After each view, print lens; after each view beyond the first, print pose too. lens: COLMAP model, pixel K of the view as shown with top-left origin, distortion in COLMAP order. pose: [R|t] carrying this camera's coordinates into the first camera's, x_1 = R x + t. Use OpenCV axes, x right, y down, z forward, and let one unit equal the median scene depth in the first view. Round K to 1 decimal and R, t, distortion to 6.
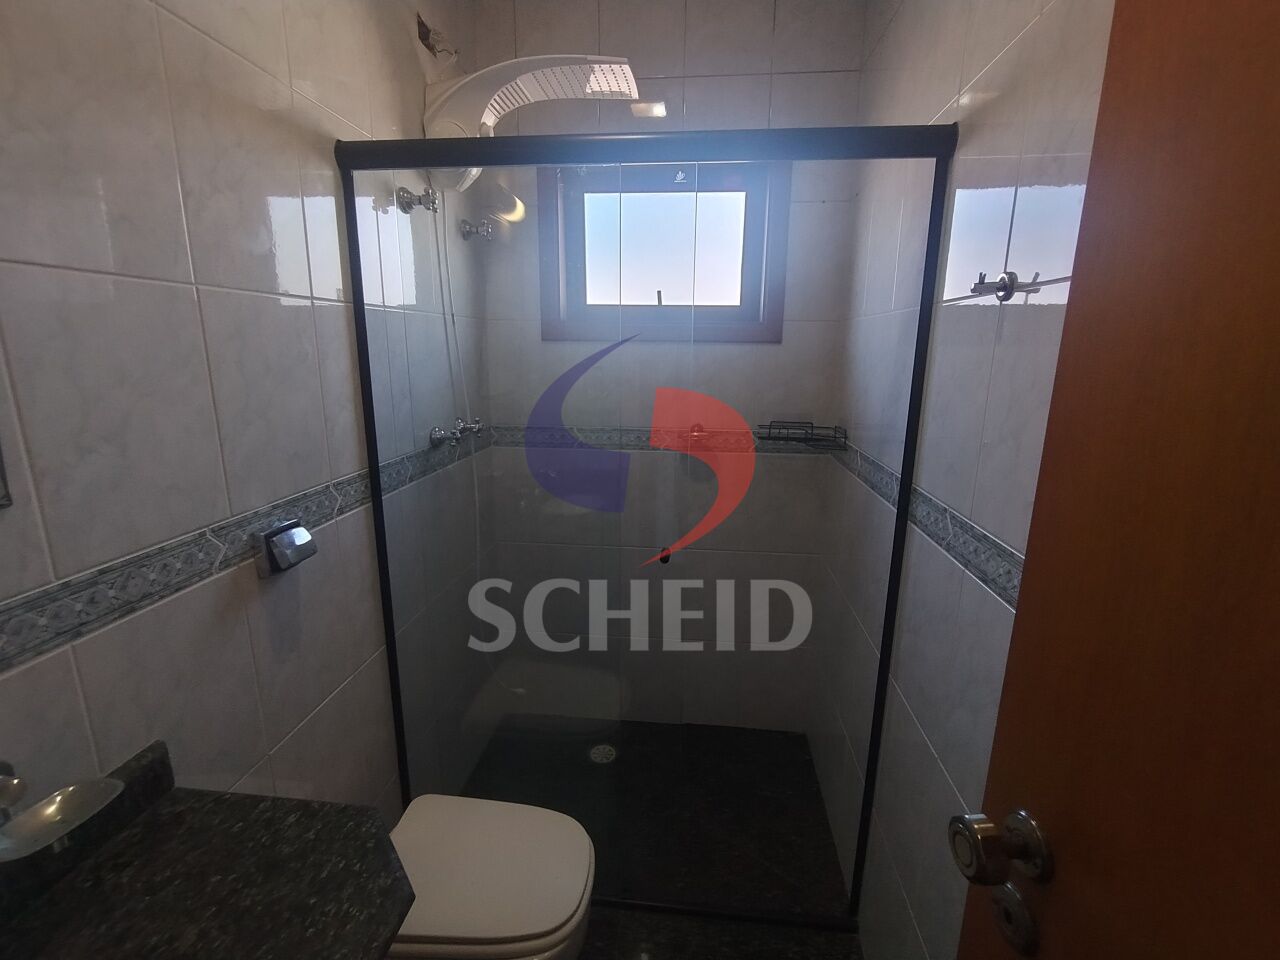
lens RADIAL K [[586.0, 0, 637.0], [0, 586.0, 484.1], [0, 0, 1]] dist [-0.011372, 0.005287]
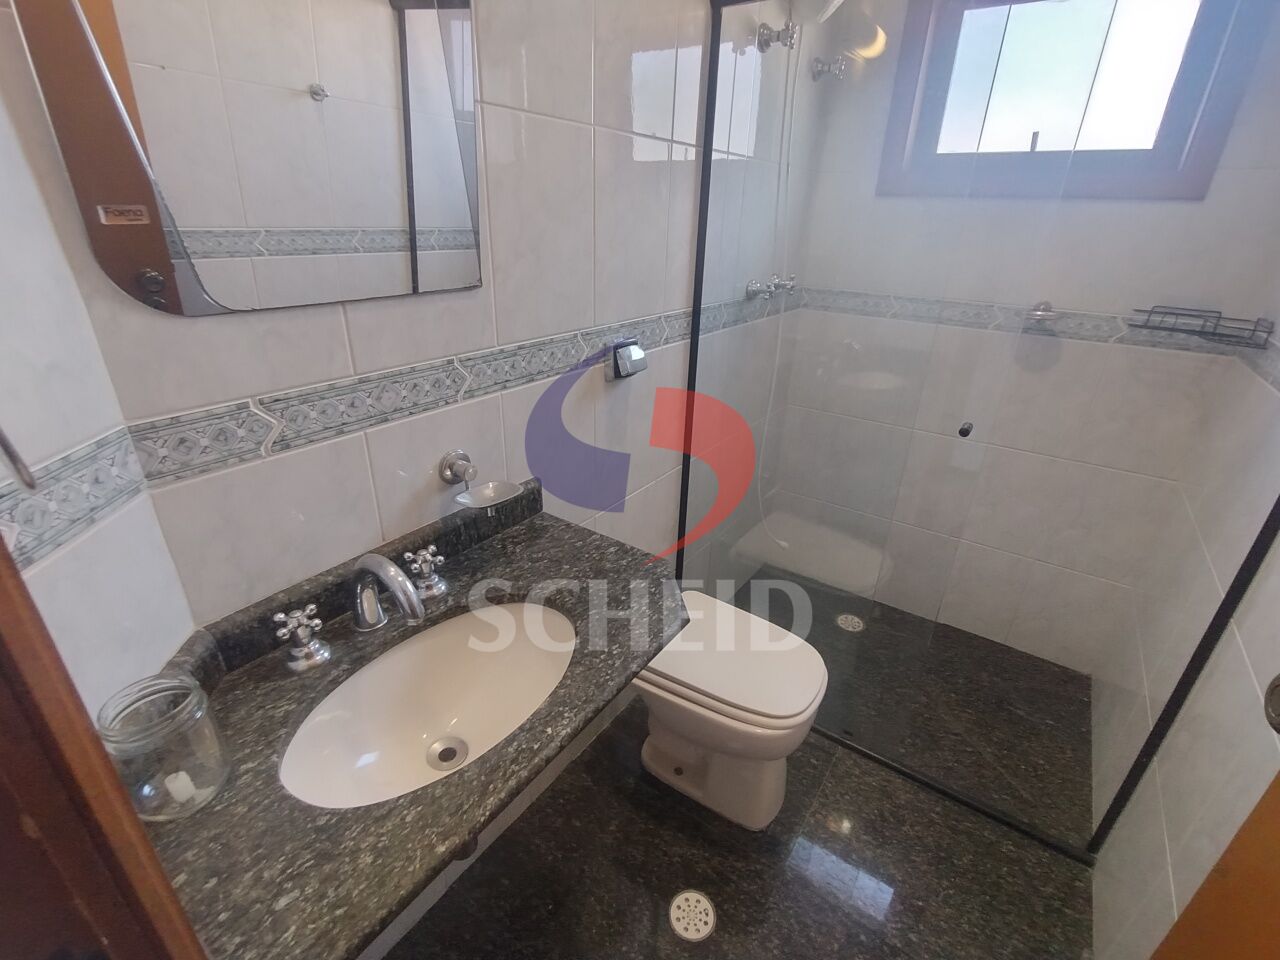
lens RADIAL K [[586.0, 0, 637.0], [0, 586.0, 484.1], [0, 0, 1]] dist [-0.011372, 0.005287]
pose [[0.875558, 0.215052, -0.432609, 0.011227], [-0.129020, 0.967024, 0.219589, 0.071629], [0.465566, -0.136447, 0.874431, -0.092215]]
